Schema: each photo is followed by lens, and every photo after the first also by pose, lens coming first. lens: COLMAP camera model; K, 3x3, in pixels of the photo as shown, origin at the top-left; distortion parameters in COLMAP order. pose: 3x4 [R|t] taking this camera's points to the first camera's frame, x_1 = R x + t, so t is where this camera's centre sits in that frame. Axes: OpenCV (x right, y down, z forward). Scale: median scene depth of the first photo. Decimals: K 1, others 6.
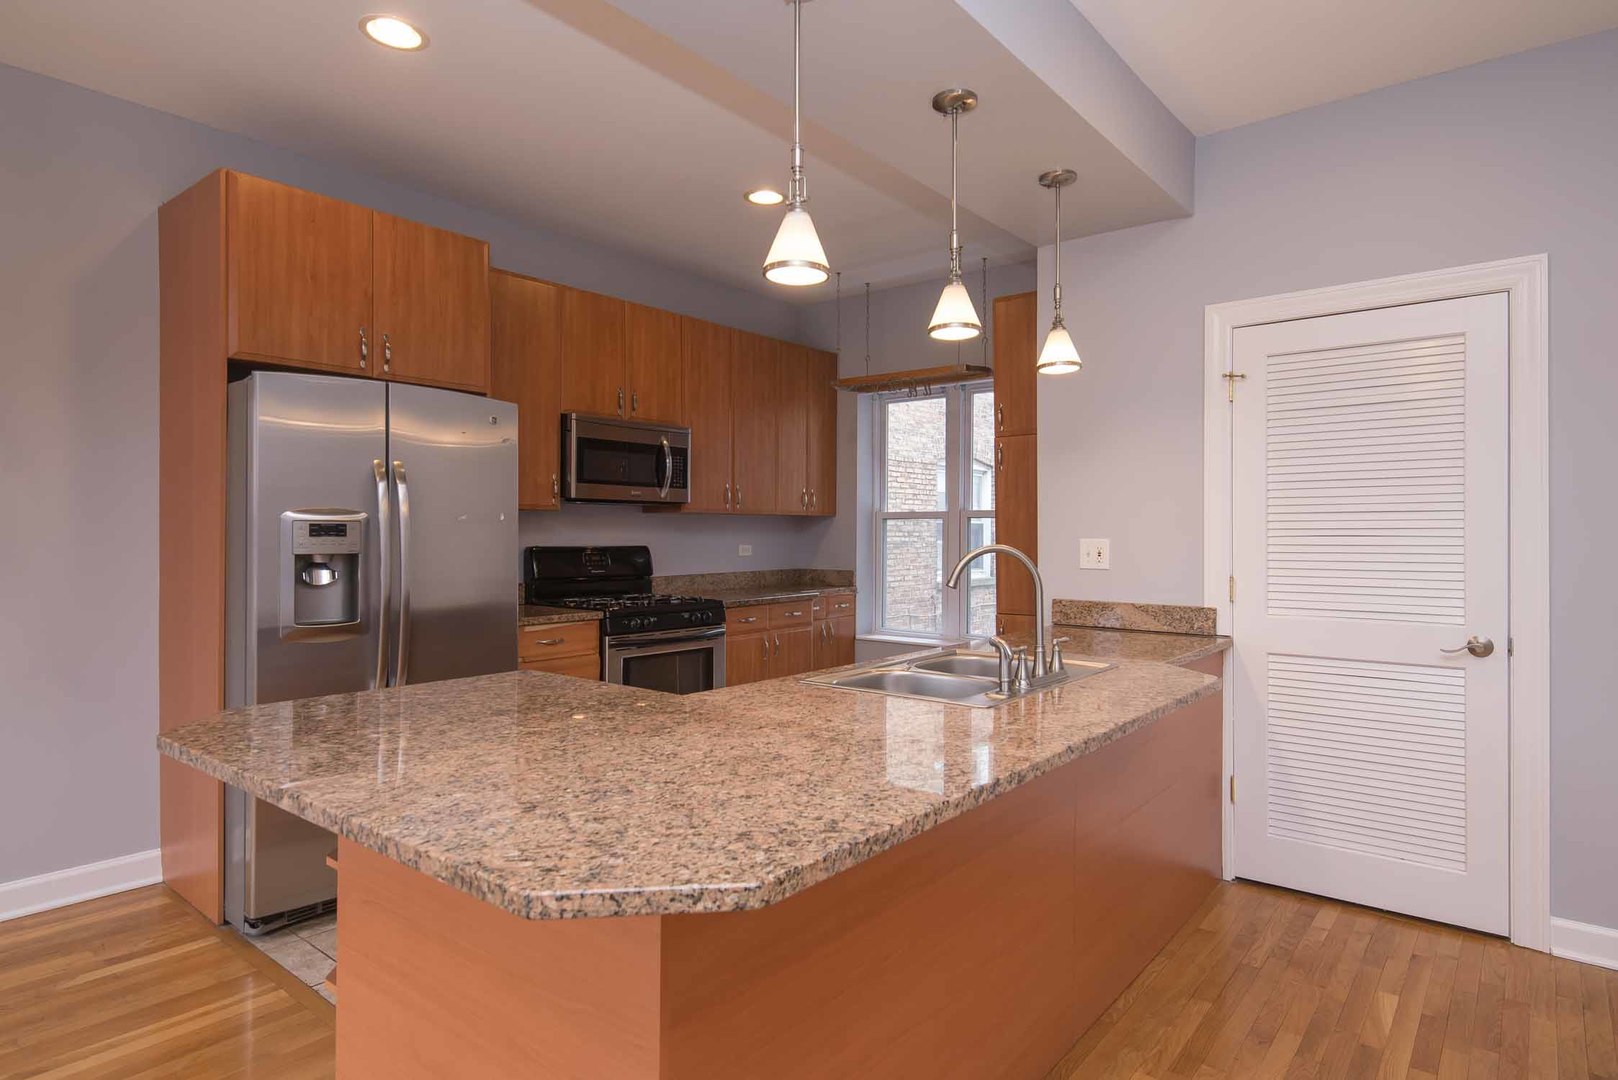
lens RADIAL K [[902.4, 0, 815.7], [0, 902.4, 533.6], [0, 0, 1]] dist [0.008906, 0.000669]
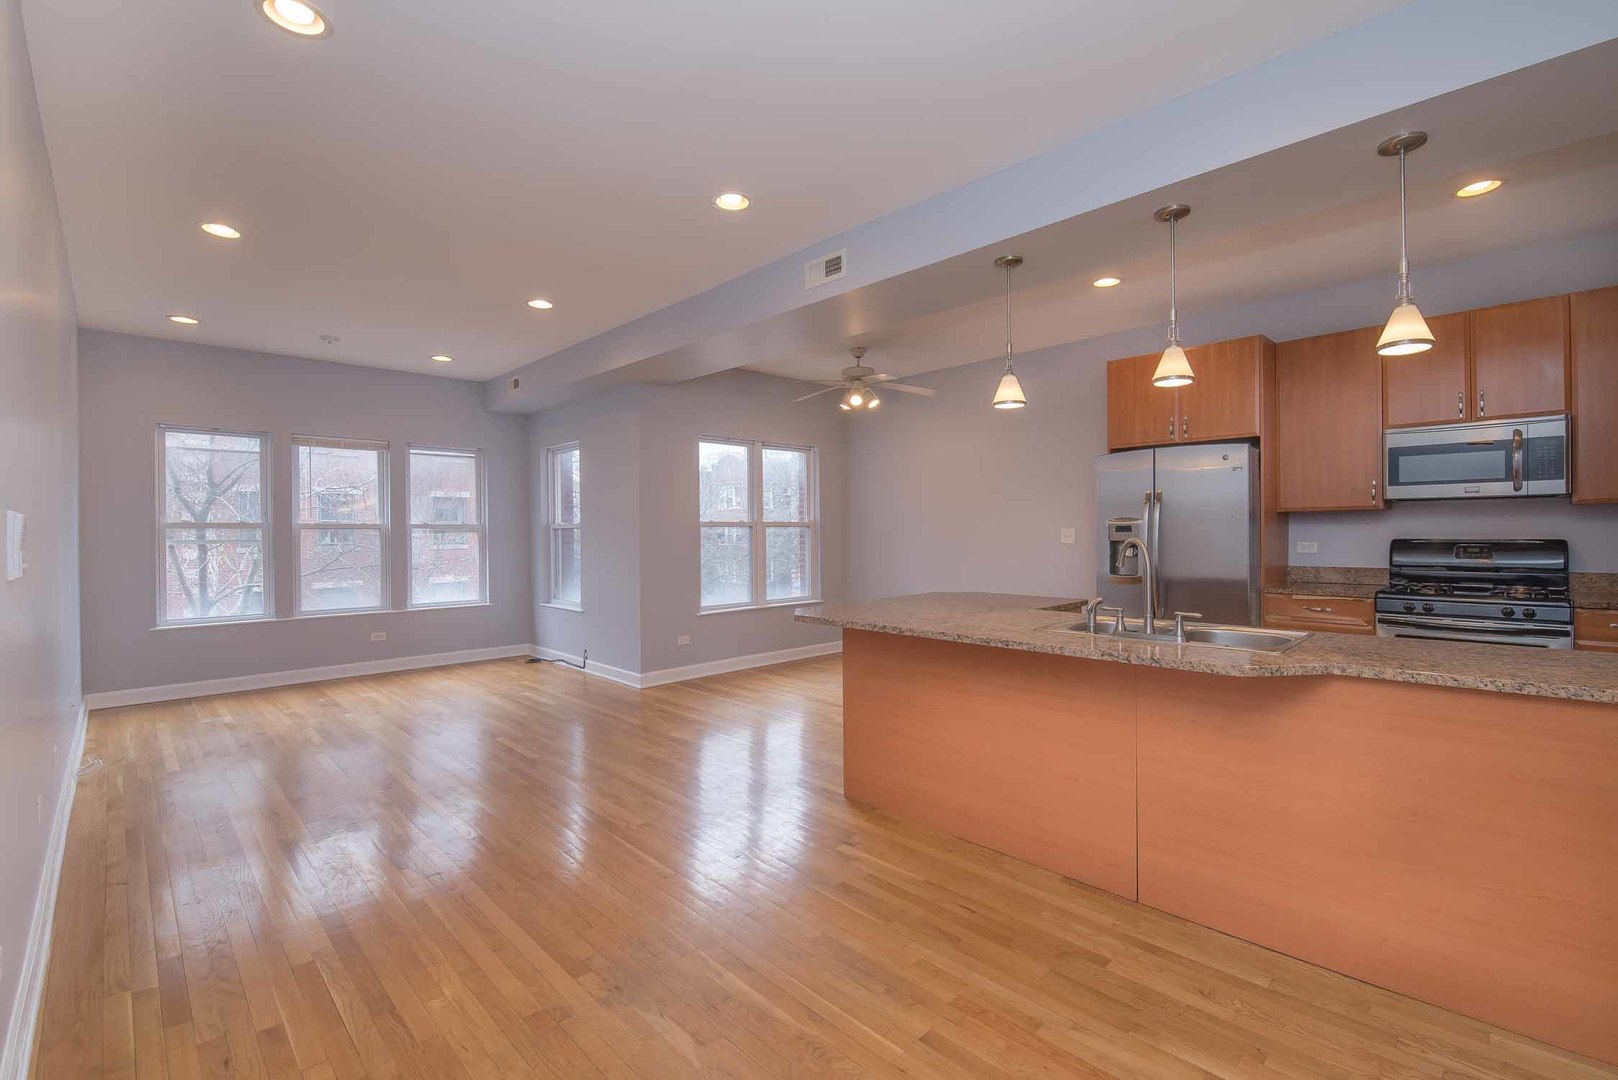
lens RADIAL K [[706.9, 0, 821.2], [0, 706.9, 536.0], [0, 0, 1]] dist [-0.003388, -0.001260]
pose [[-0.110947, 0.002991, -0.993822, 0.953125], [0.007634, 0.999969, 0.002157, 0.003048], [0.993797, -0.007347, -0.110966, 0.441379]]
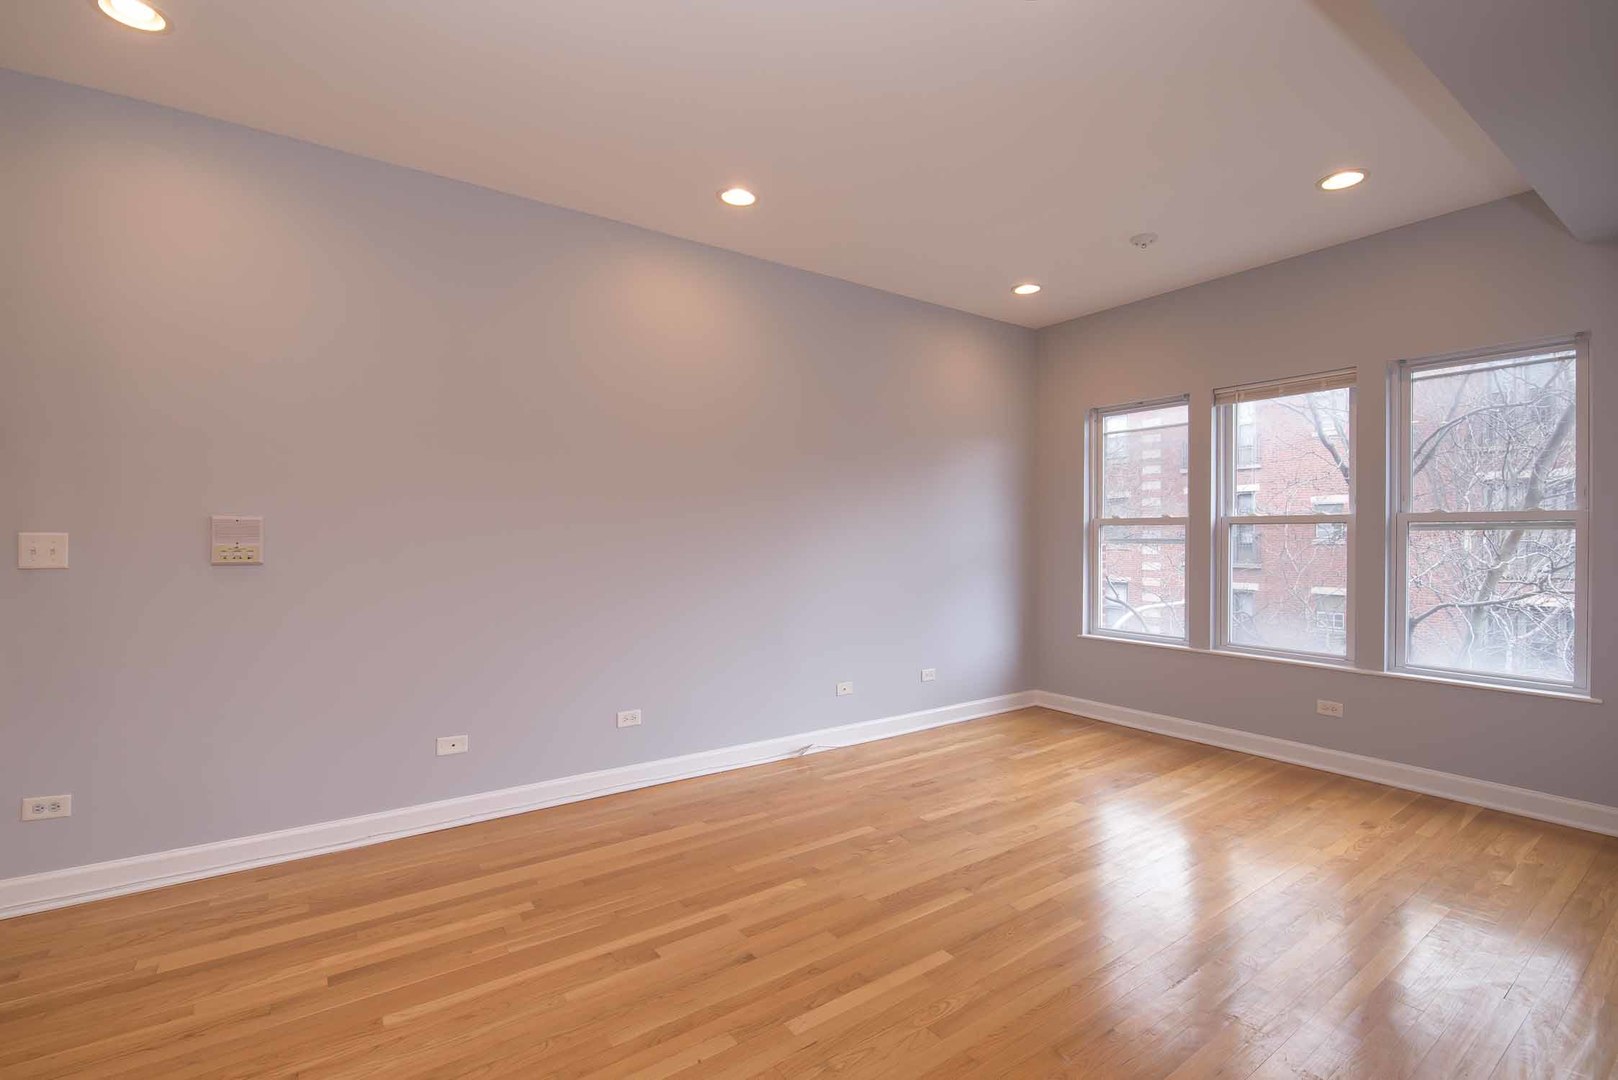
lens RADIAL K [[729.3, 0, 824.0], [0, 729.3, 536.6], [0, 0, 1]] dist [0.008450, -0.003710]
pose [[-0.963070, -0.002397, 0.269240, -0.351066], [-0.002032, 0.999997, 0.001636, -0.000021], [-0.269243, 0.001029, -0.963072, 0.361100]]
